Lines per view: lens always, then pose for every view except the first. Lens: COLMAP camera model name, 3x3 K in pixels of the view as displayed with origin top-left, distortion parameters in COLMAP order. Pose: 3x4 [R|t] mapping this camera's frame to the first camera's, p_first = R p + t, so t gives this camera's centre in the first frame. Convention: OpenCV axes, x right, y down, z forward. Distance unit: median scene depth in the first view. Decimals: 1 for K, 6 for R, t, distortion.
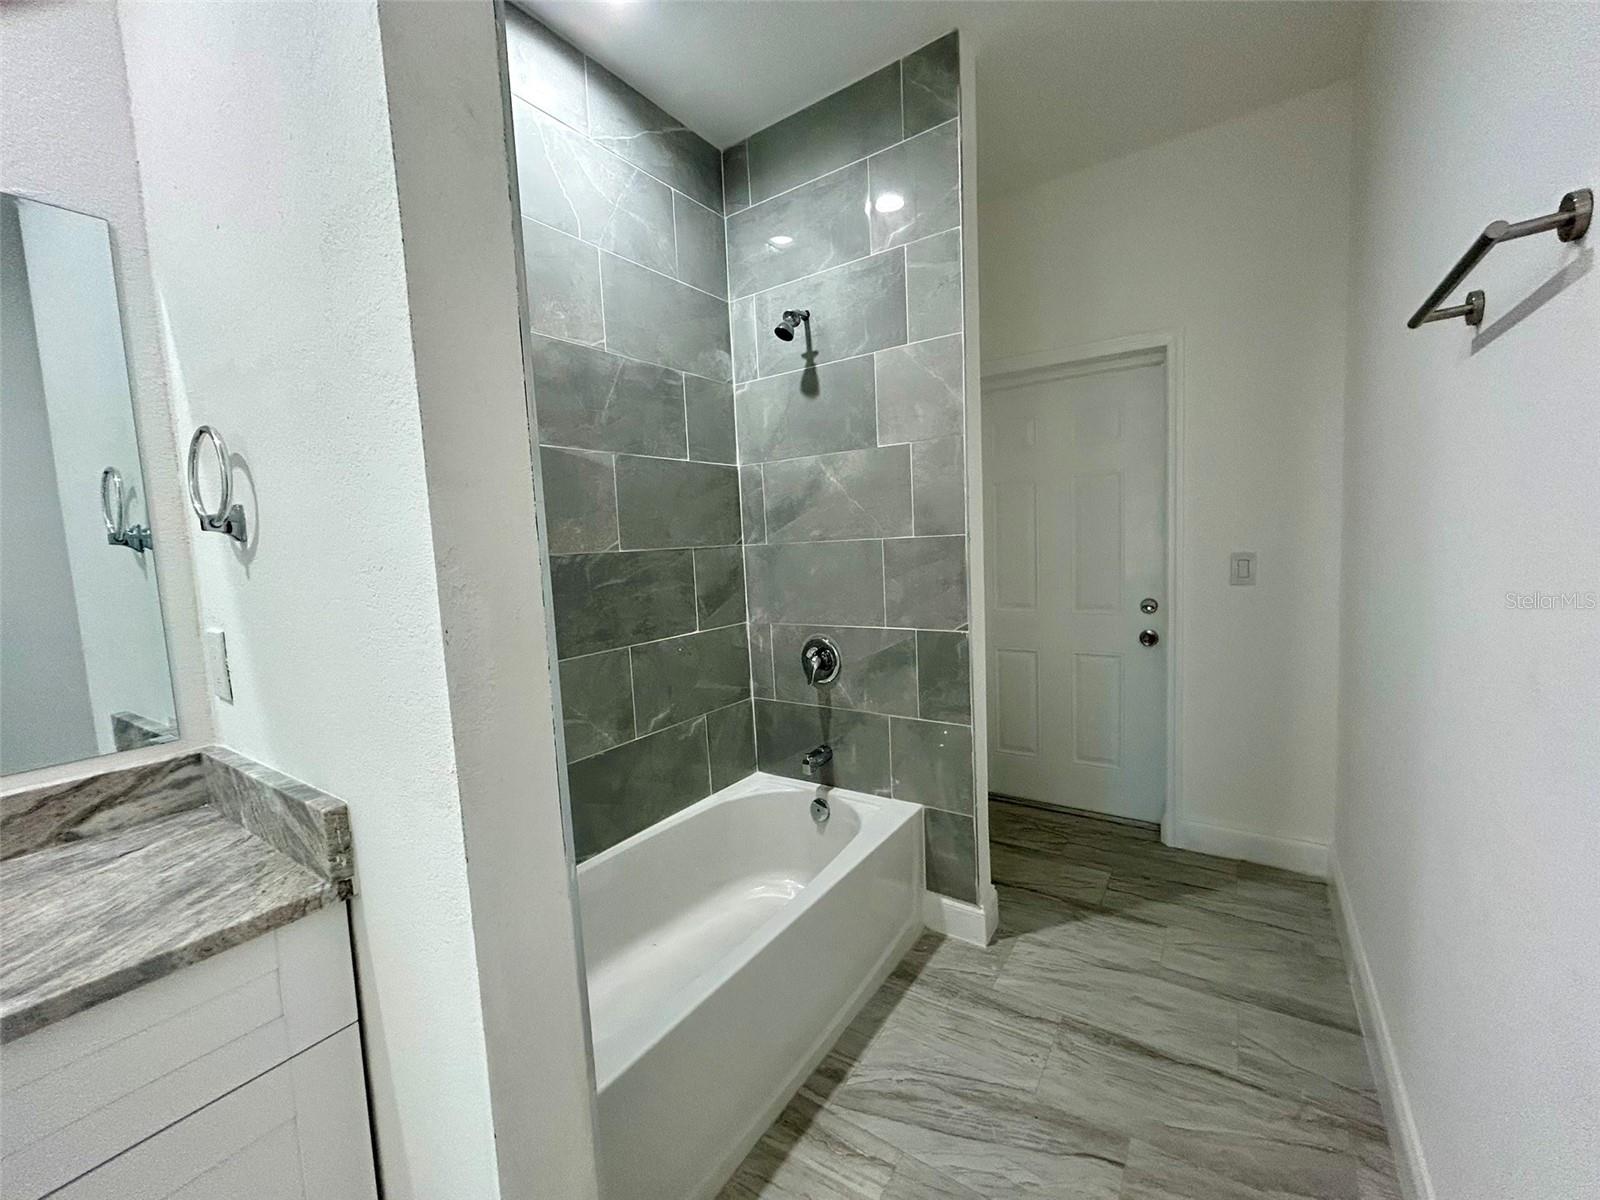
lens RADIAL K [[645.7, 0, 800.0], [0, 645.7, 594.5], [0, 0, 1]] dist [0.000445, -0.000774]
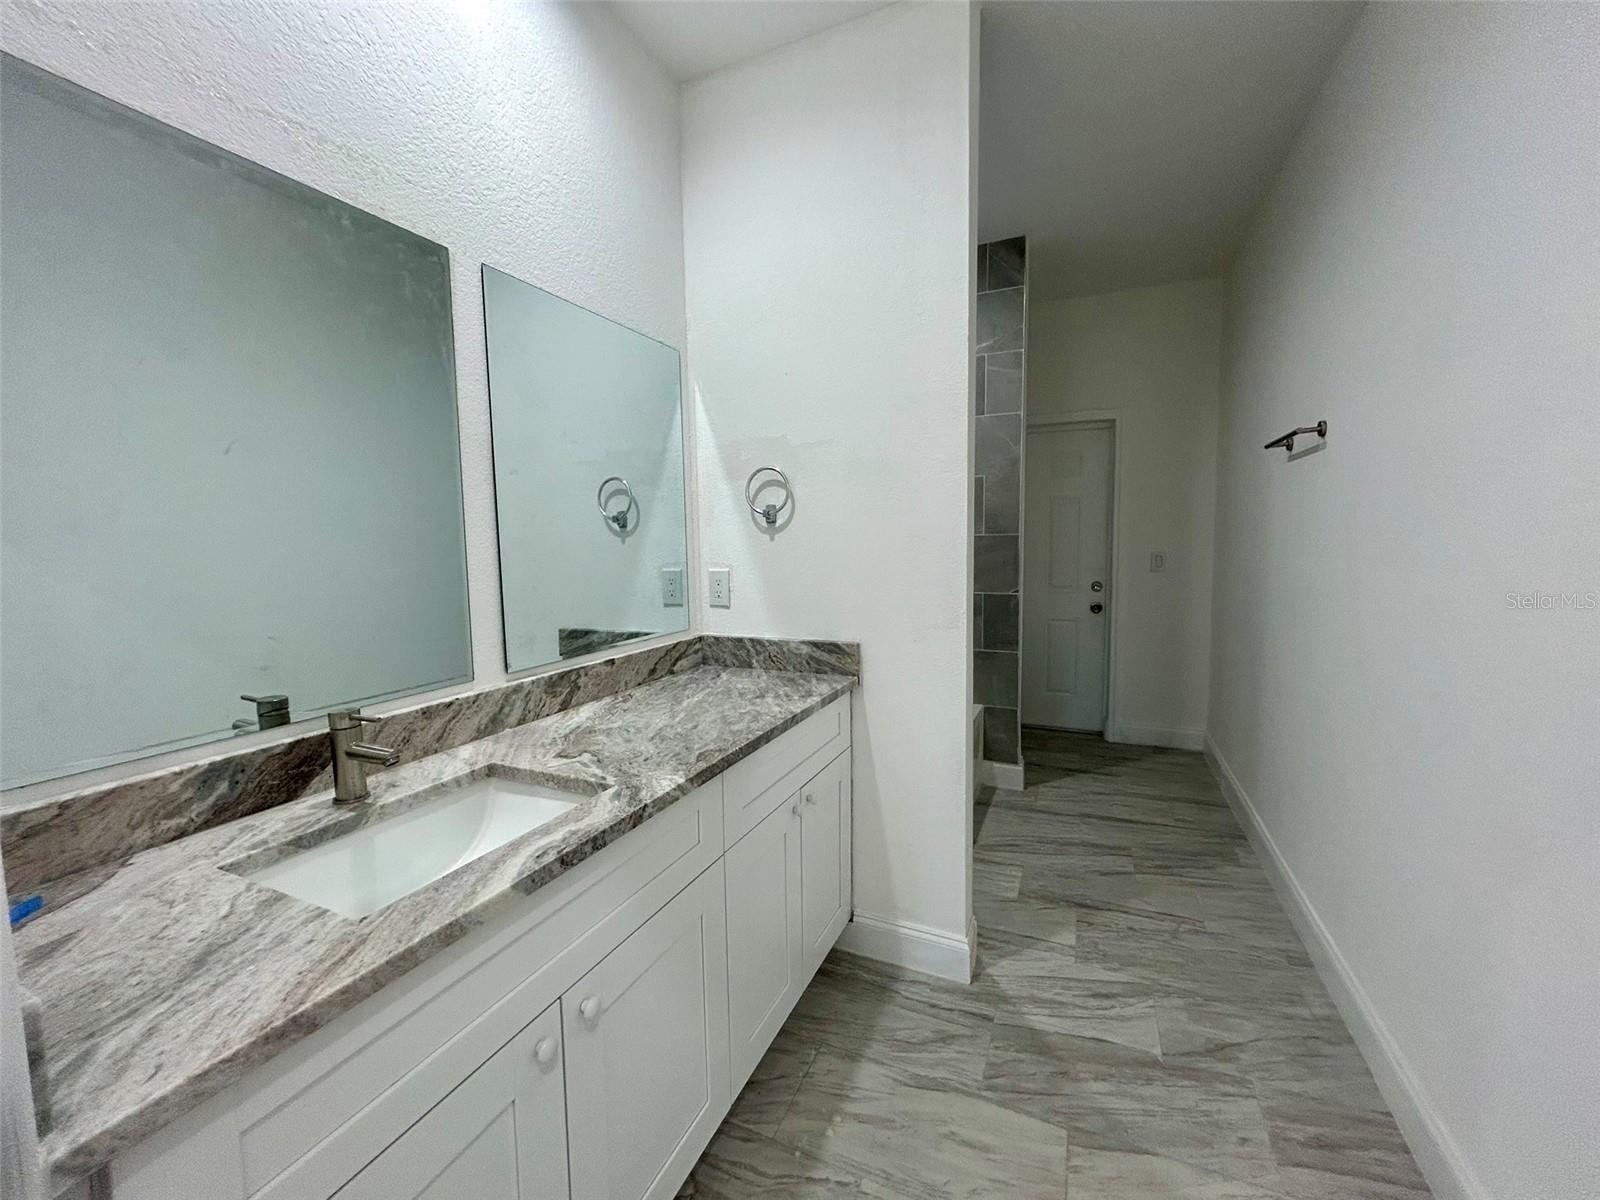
lens RADIAL K [[645.7, 0, 804.1], [0, 645.7, 595.1], [0, 0, 1]] dist [0.000445, -0.000774]
pose [[0.983244, 0.014634, 0.181707, -0.541959], [-0.013639, 0.999884, -0.006725, 0.075598], [-0.181784, 0.004134, 0.983330, -0.482187]]
